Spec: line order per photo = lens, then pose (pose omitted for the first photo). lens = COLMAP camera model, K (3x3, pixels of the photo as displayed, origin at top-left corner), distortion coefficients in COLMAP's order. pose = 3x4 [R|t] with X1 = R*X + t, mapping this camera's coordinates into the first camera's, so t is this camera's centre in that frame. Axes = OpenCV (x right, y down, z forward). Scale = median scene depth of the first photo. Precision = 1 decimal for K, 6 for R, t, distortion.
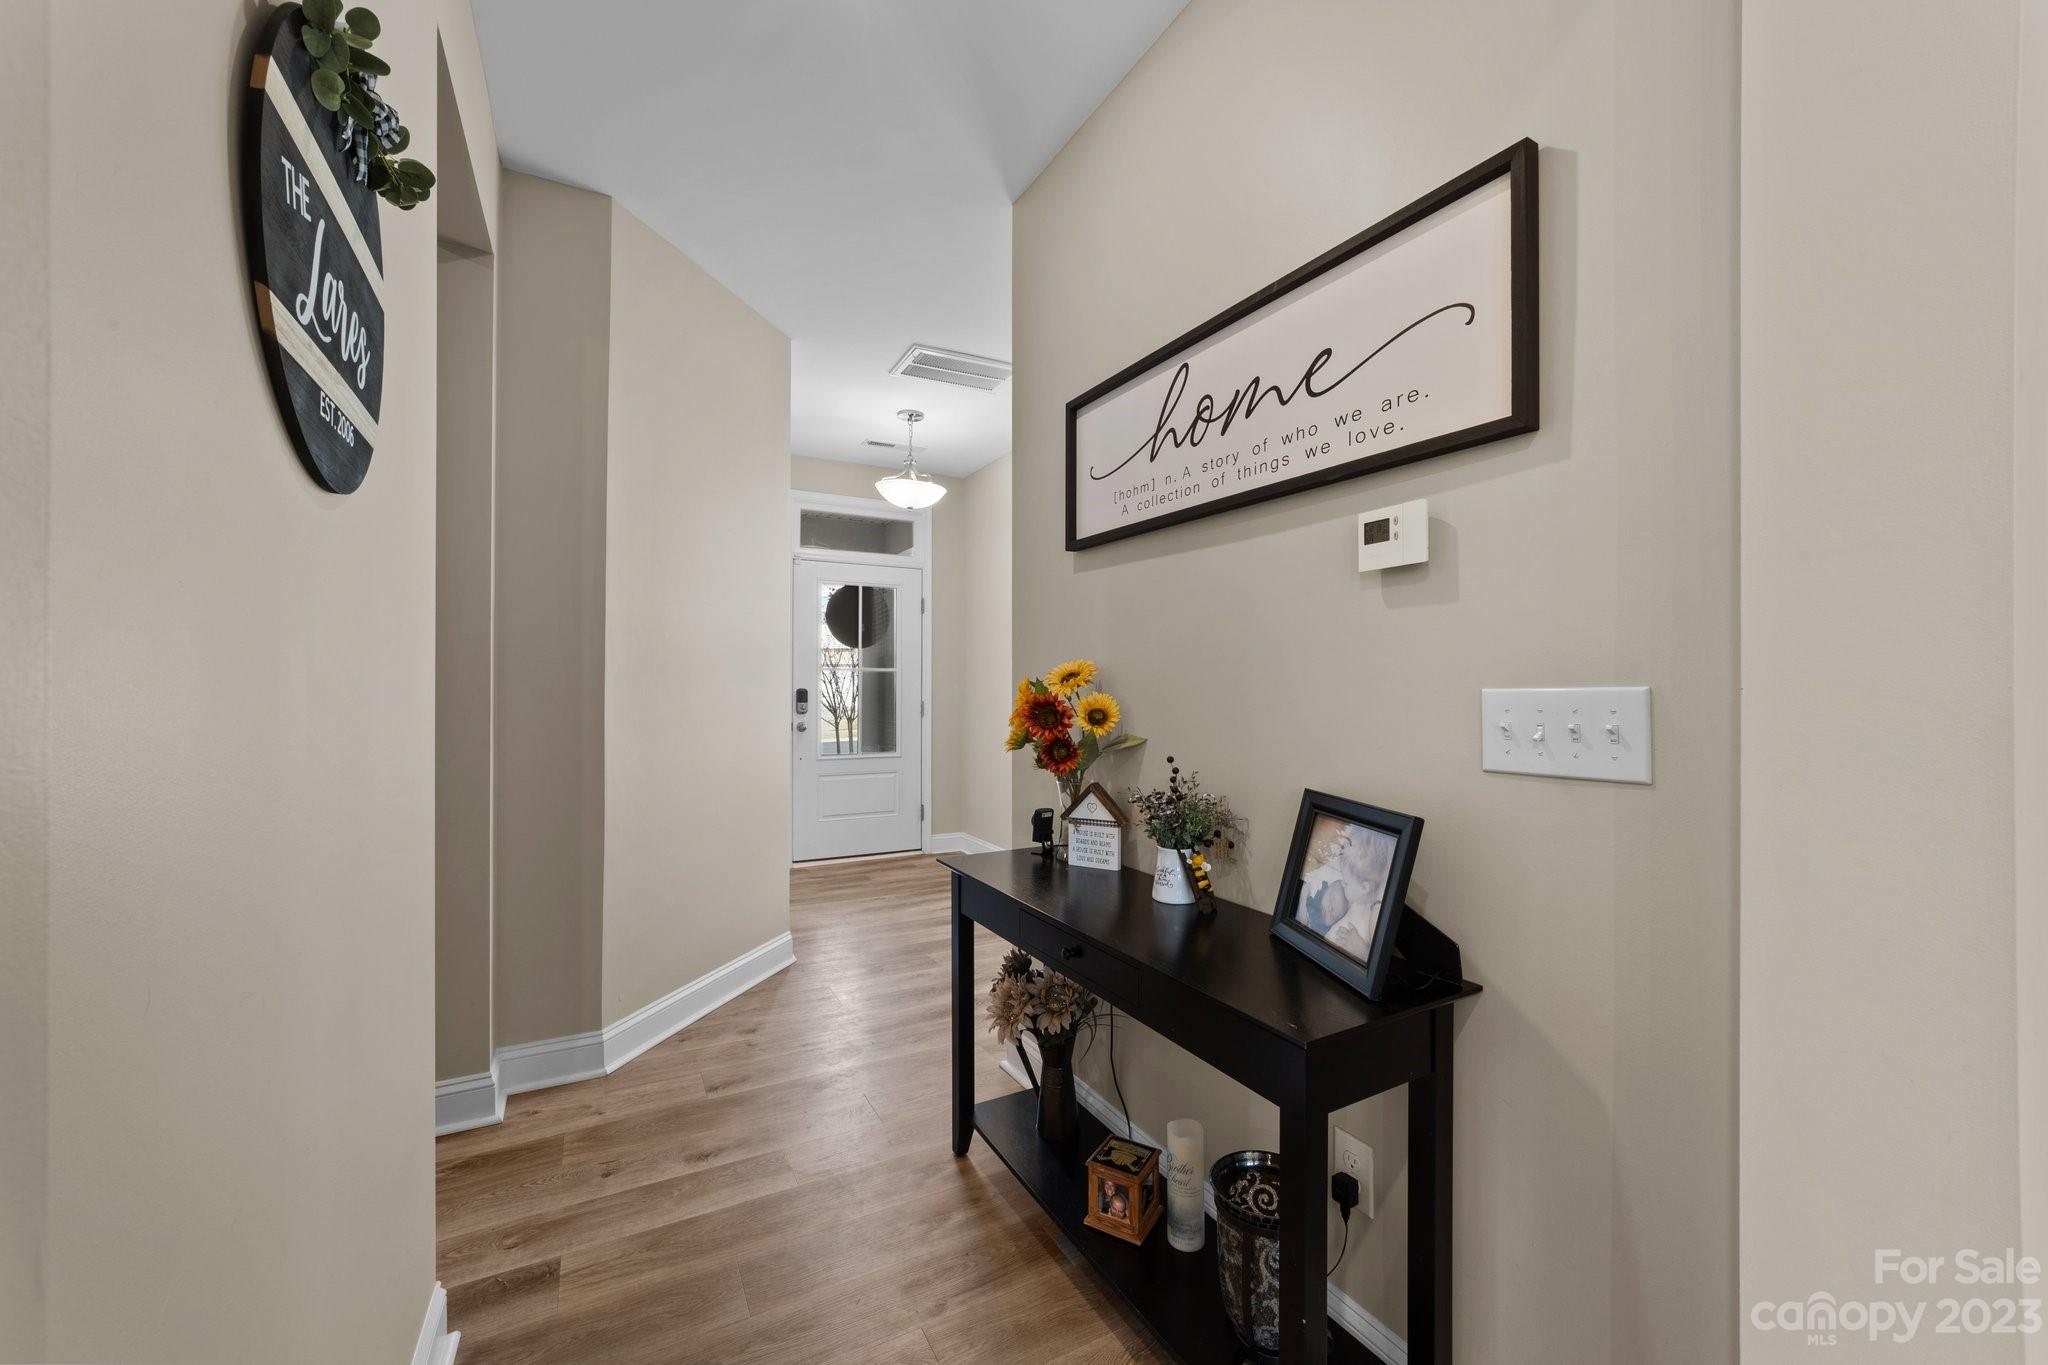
lens RADIAL K [[791.4, 0, 1025.4], [0, 791.4, 684.2], [0, 0, 1]] dist [0.001879, 0.000037]
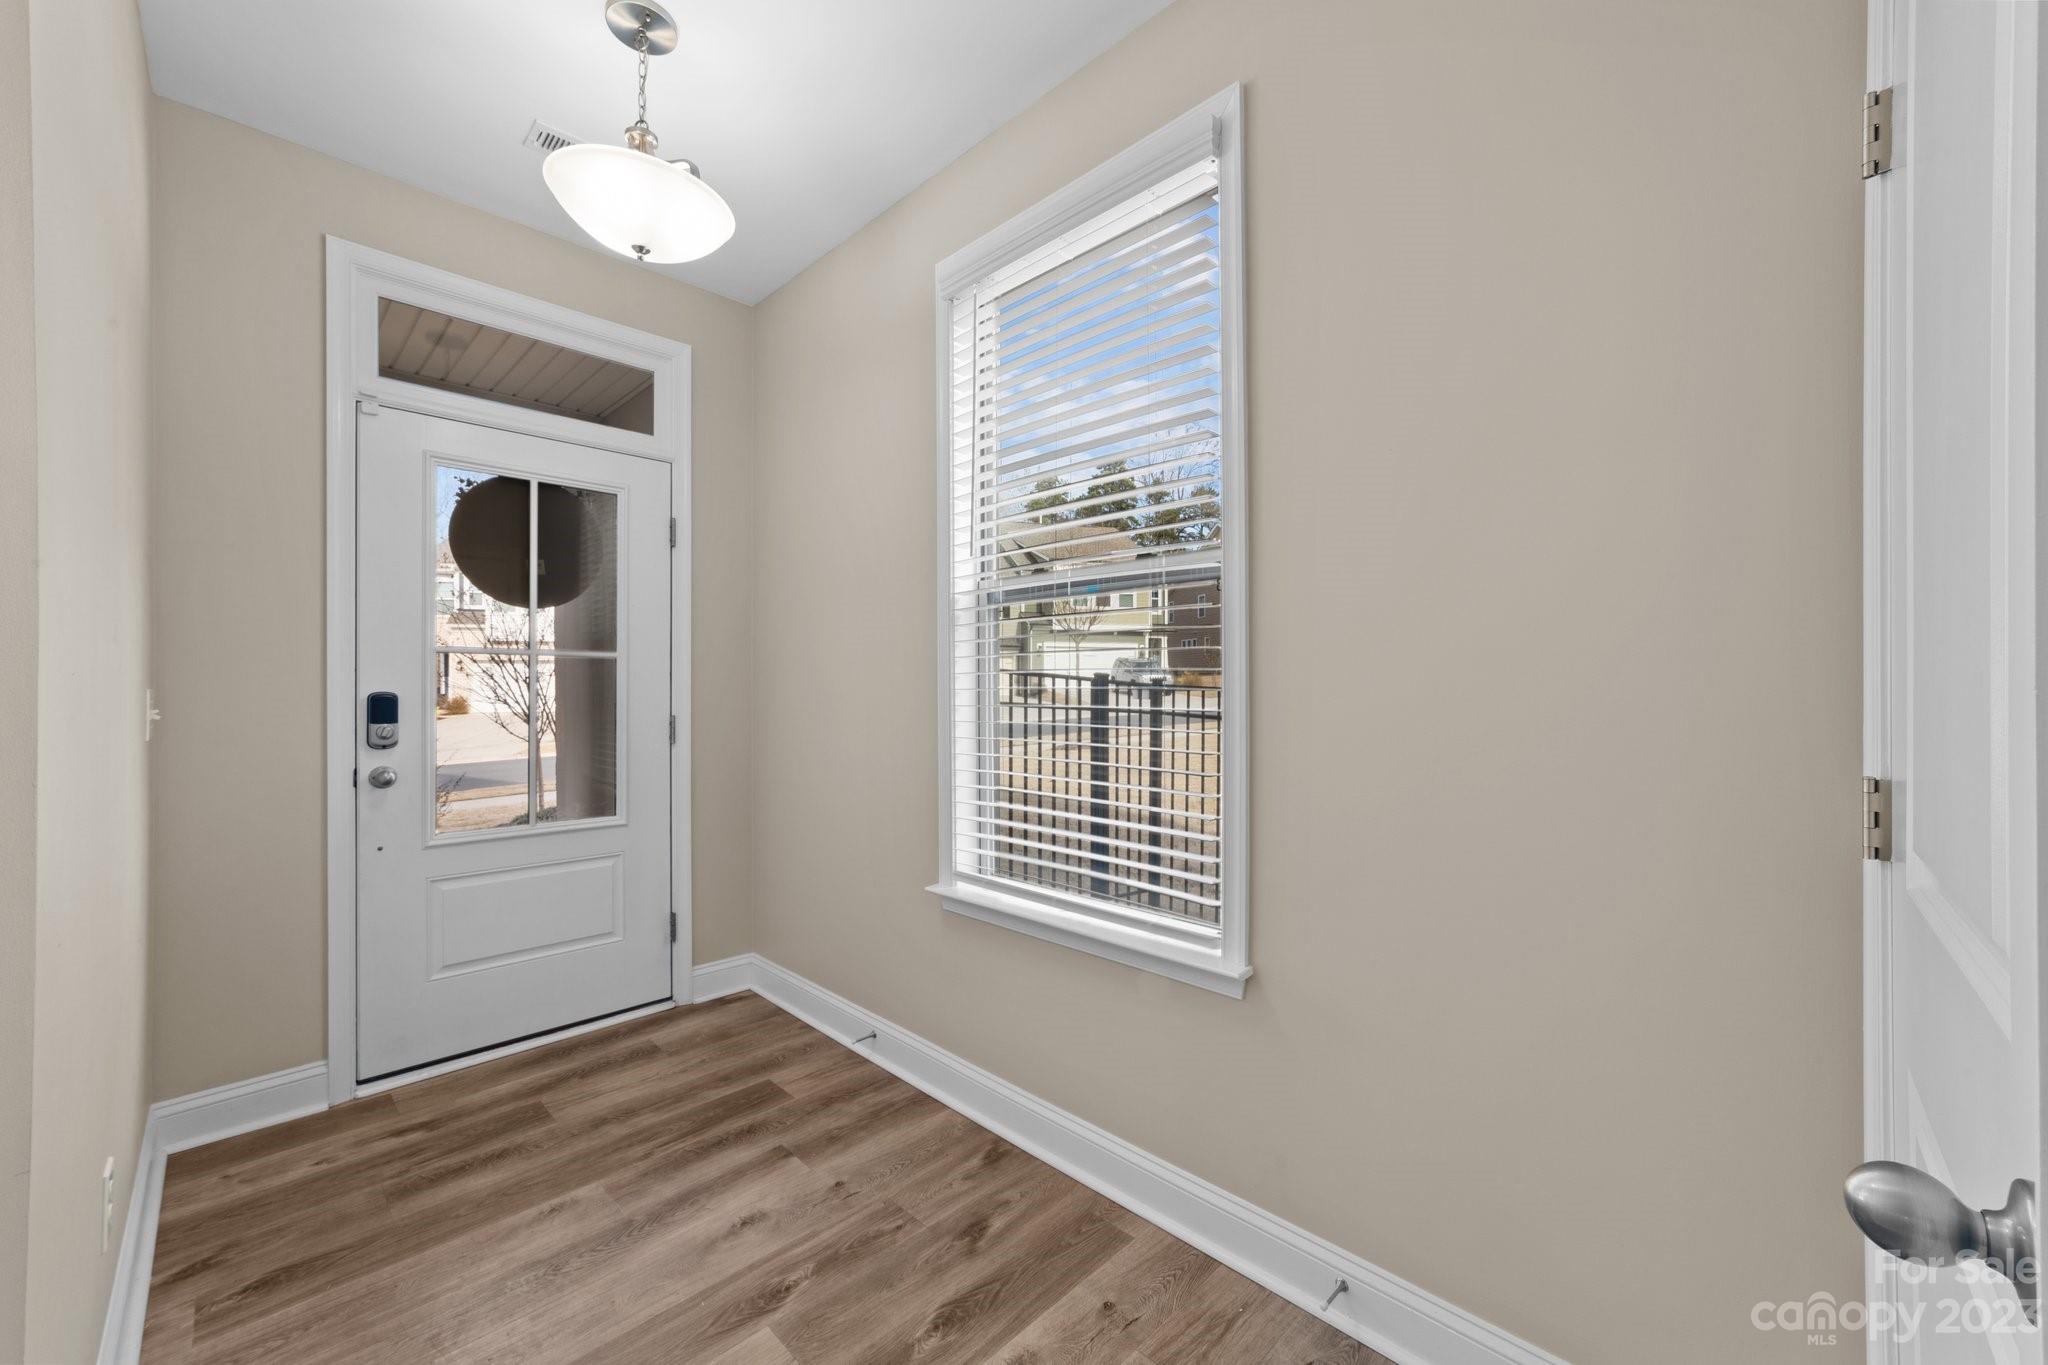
lens RADIAL K [[791.4, 0, 1021.5], [0, 791.4, 677.6], [0, 0, 1]] dist [0.001879, 0.000037]
pose [[0.959815, -0.003854, 0.280608, -0.057502], [0.003604, 0.999993, 0.001404, -0.002097], [-0.280611, -0.000336, 0.959821, 0.445876]]
